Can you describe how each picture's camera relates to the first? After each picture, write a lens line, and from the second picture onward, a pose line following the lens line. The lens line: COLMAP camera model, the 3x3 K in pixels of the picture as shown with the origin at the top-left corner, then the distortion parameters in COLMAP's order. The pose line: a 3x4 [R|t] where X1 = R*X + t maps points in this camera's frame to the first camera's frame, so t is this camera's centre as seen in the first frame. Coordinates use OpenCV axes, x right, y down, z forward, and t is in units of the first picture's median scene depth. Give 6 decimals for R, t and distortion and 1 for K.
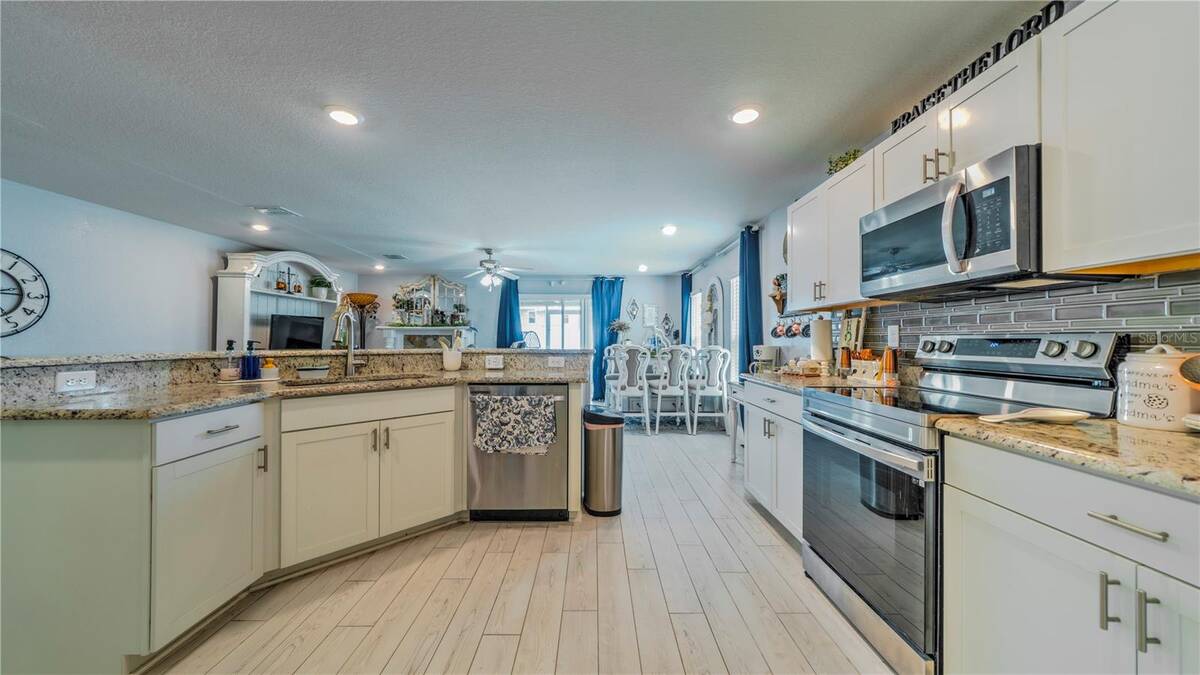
lens RADIAL K [[412.6, 0, 605.0], [0, 412.6, 336.5], [0, 0, 1]] dist [0.000676, -0.000049]
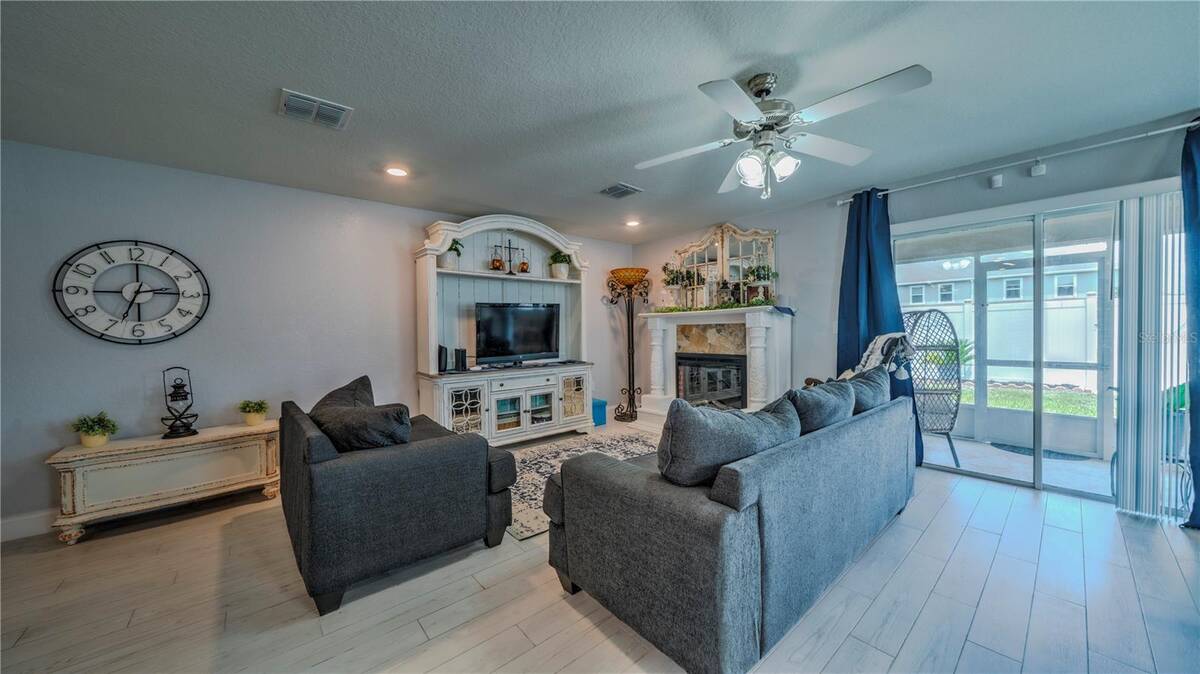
lens RADIAL K [[410.5, 0, 589.5], [0, 410.5, 334.9], [0, 0, 1]] dist [0.000156, -0.000104]
pose [[0.627158, -0.003852, -0.778883, -0.165324], [0.025768, 0.999543, 0.015805, -0.004265], [0.778466, -0.029983, 0.626971, 1.115574]]
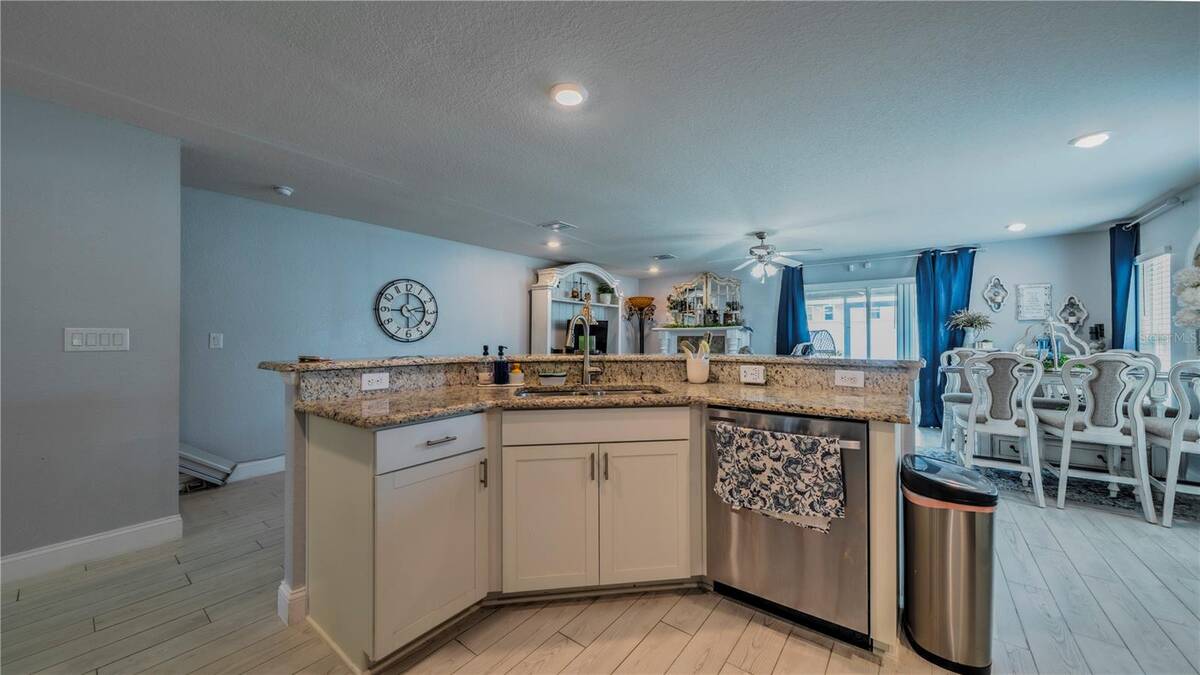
lens RADIAL K [[423.2, 0, 599.7], [0, 423.2, 334.9], [0, 0, 1]] dist [0.007587, -0.003978]
pose [[0.781772, -0.009861, -0.623487, -0.007486], [0.008004, 0.999951, -0.005778, -0.006384], [0.623513, -0.000473, 0.781813, 0.219010]]
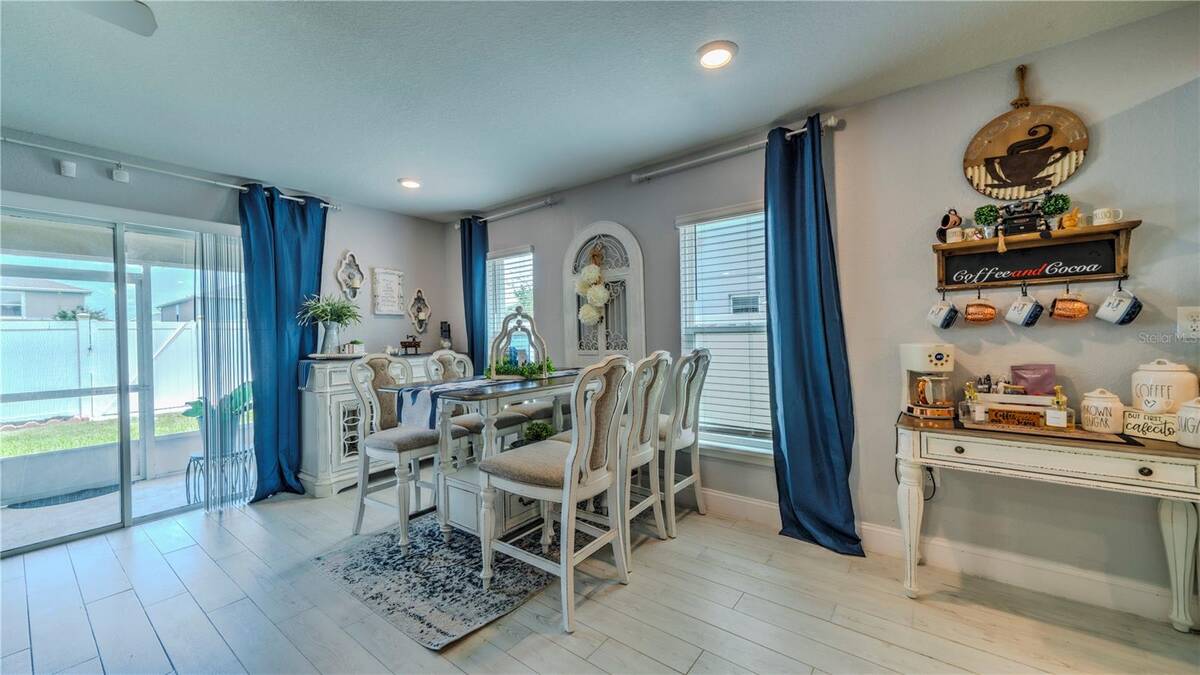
lens RADIAL K [[438.8, 0, 600.2], [0, 438.8, 339.8], [0, 0, 1]] dist [0.015281, -0.000020]
pose [[0.620997, -0.023480, 0.783461, -0.351384], [0.015052, 0.999724, 0.018030, 0.000419], [-0.783668, 0.000596, 0.621179, 1.146925]]
